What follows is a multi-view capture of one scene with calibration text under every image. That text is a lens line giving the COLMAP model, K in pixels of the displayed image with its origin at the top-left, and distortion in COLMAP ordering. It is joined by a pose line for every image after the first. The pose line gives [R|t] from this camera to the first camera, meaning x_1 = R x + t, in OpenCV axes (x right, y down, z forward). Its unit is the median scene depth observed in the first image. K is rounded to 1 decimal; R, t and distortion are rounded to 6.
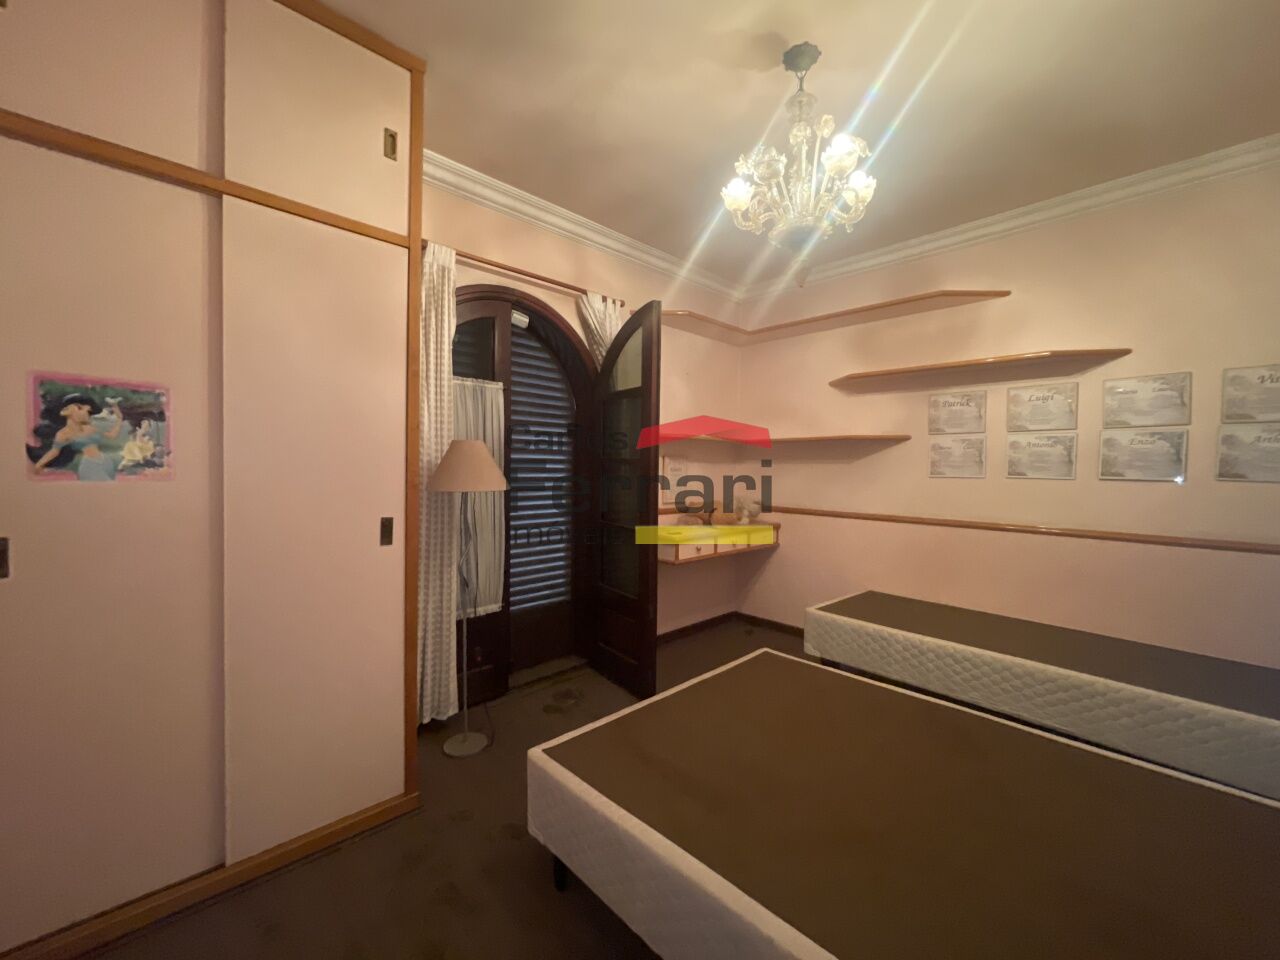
lens RADIAL K [[516.5, 0, 640.6], [0, 516.5, 482.1], [0, 0, 1]] dist [-0.010841, 0.002120]
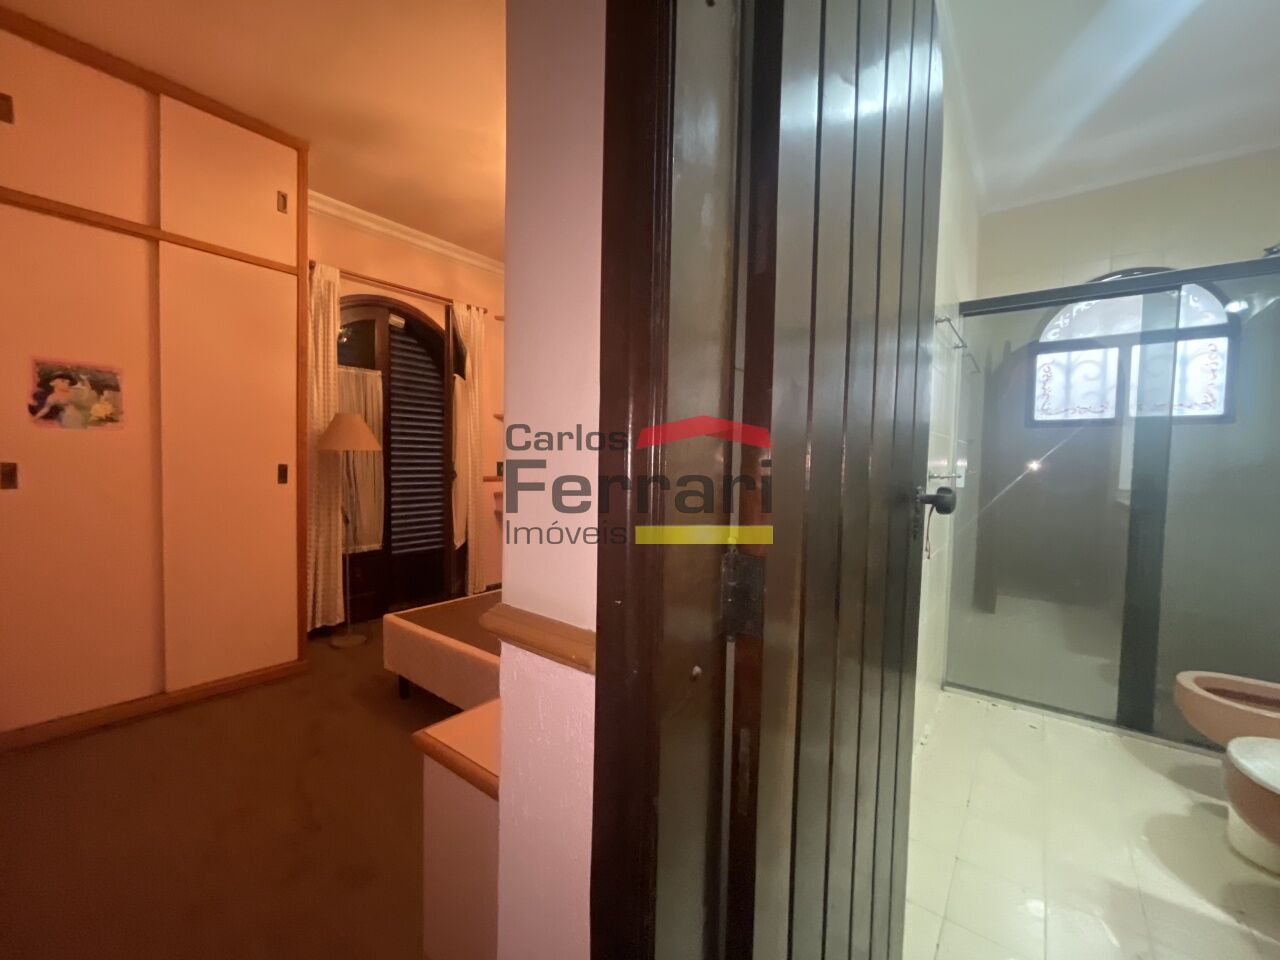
lens RADIAL K [[516.5, 0, 641.4], [0, 516.5, 477.7], [0, 0, 1]] dist [-0.010841, 0.002120]
pose [[0.990295, -0.008538, 0.138717, 0.226260], [0.008020, 0.999959, 0.004296, 0.084040], [-0.138748, -0.003142, 0.990323, -0.420858]]
